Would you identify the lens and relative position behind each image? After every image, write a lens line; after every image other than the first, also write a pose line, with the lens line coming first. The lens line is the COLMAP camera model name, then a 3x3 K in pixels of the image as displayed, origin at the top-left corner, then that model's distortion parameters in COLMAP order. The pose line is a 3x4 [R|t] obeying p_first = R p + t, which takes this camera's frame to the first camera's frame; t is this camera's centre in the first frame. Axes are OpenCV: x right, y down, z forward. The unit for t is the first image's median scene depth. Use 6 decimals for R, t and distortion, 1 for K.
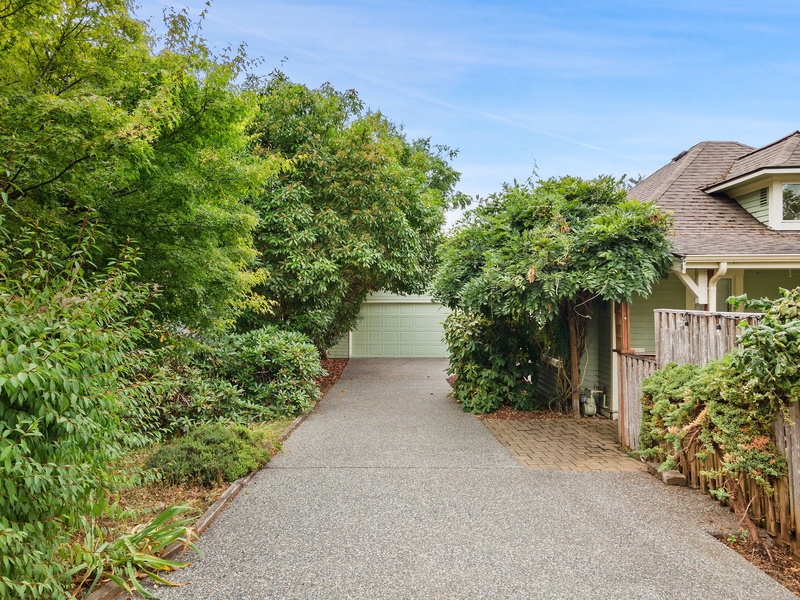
lens RADIAL K [[556.7, 0, 400.1], [0, 556.7, 299.4], [0, 0, 1]] dist [0.025061, 0.008177]
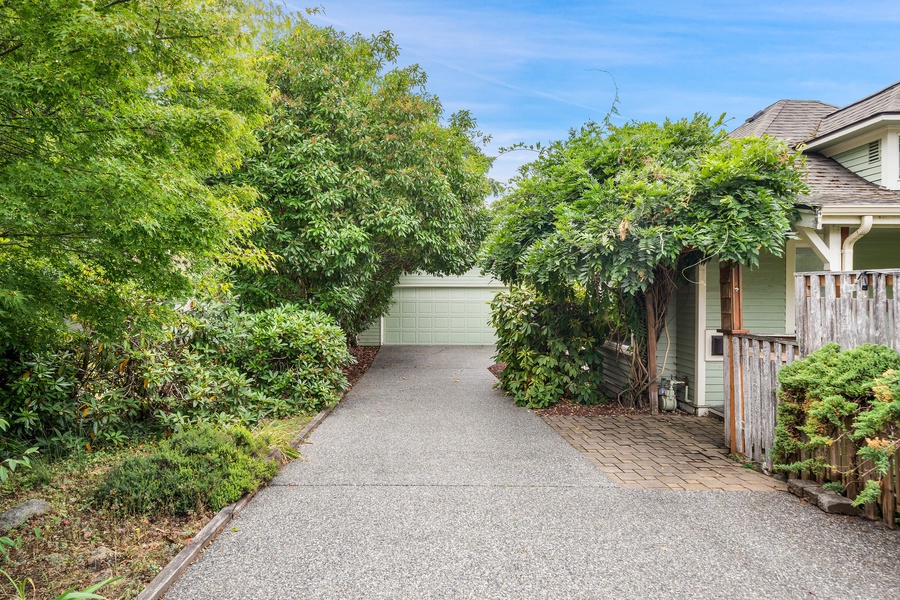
lens RADIAL K [[571.5, 0, 429.5], [0, 571.5, 285.6], [0, 0, 1]] dist [-0.000295, 0.004706]
pose [[0.999982, 0.001713, -0.005765, -0.016308], [-0.001724, 0.999997, -0.001911, 0.023769], [0.005761, 0.001921, 0.999982, 0.151539]]
